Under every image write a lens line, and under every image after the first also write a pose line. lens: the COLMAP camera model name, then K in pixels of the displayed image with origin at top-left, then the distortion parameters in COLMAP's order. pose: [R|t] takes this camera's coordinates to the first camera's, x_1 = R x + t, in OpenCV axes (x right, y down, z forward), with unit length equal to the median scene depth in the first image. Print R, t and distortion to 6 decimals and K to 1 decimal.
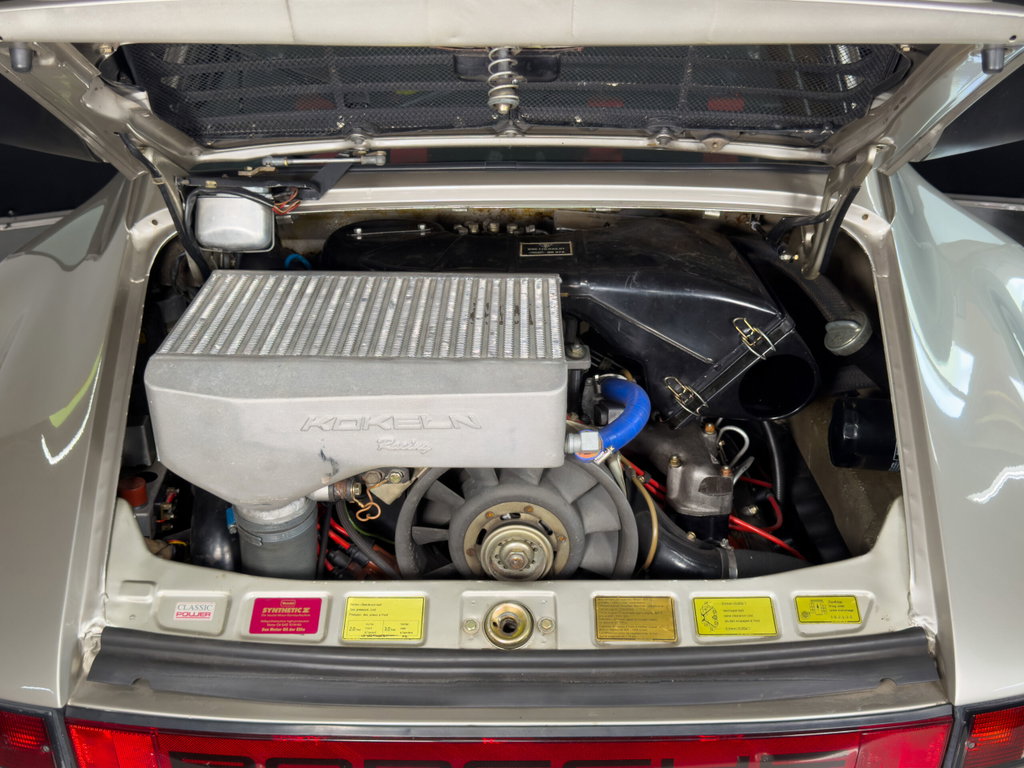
lens RADIAL K [[1040.1, 0, 507.7], [0, 1040.1, 398.0], [0, 0, 1]] dist [0.173520, -0.424815]
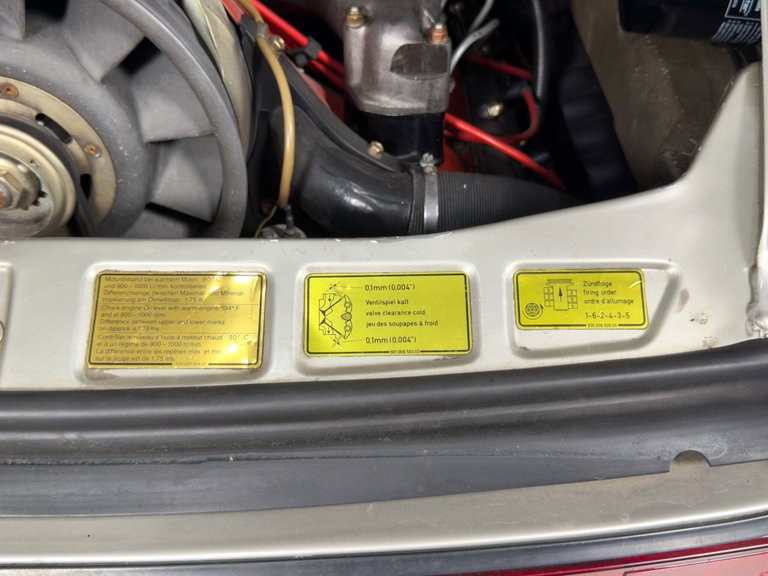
lens RADIAL K [[780.1, 0, 380.8], [0, 780.1, 298.5], [0, 0, 1]] dist [0.173520, -0.424815]
pose [[0.999816, 0.004951, 0.018535, 0.170065], [-0.010455, 0.950675, 0.310013, 0.073884], [-0.016086, -0.310150, 0.950552, 0.546798]]
